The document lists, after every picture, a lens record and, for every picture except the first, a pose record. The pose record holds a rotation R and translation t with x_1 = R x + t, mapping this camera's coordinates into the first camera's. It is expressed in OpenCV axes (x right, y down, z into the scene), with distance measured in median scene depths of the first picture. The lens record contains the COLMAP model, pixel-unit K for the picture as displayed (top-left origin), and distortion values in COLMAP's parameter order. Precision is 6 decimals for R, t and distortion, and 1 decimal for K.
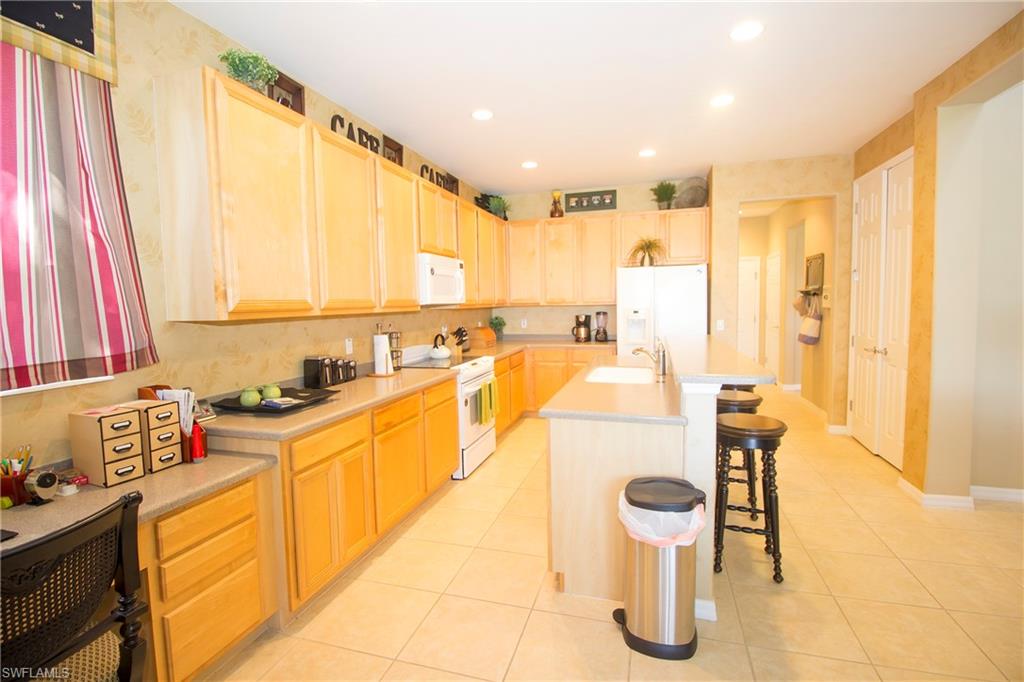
lens RADIAL K [[473.3, 0, 511.1], [0, 473.3, 339.7], [0, 0, 1]] dist [-0.003531, -0.009211]
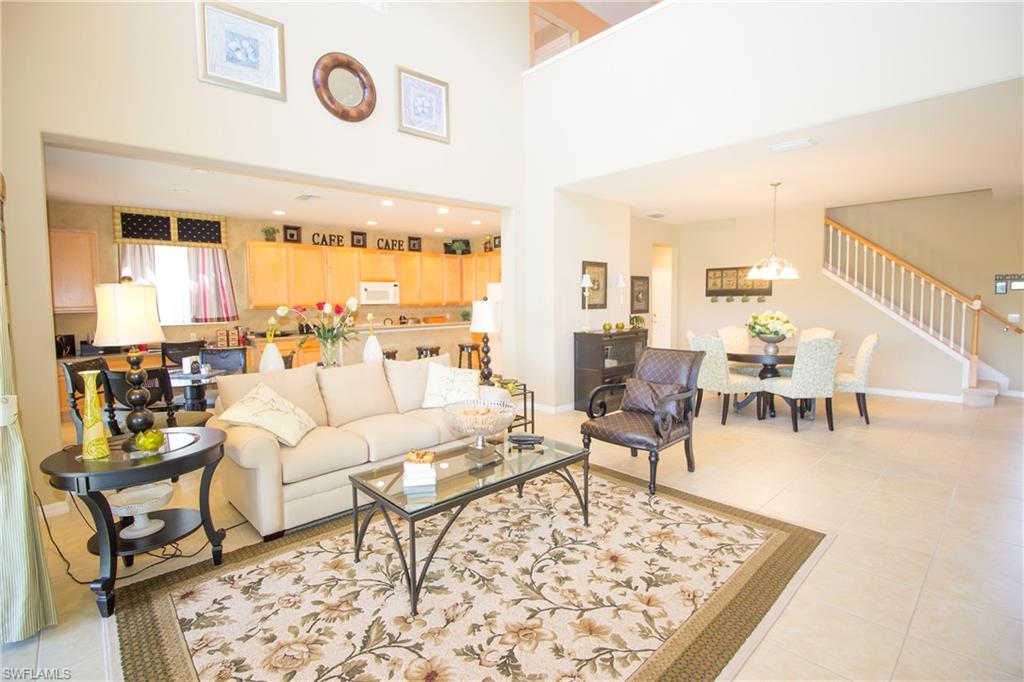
lens RADIAL K [[473.3, 0, 515.5], [0, 473.3, 334.8], [0, 0, 1]] dist [-0.003531, -0.009211]
pose [[0.864598, 0.039960, -0.500873, 3.126179], [-0.041597, 0.999103, 0.007905, 0.048263], [0.500739, 0.014001, 0.865485, -1.173089]]
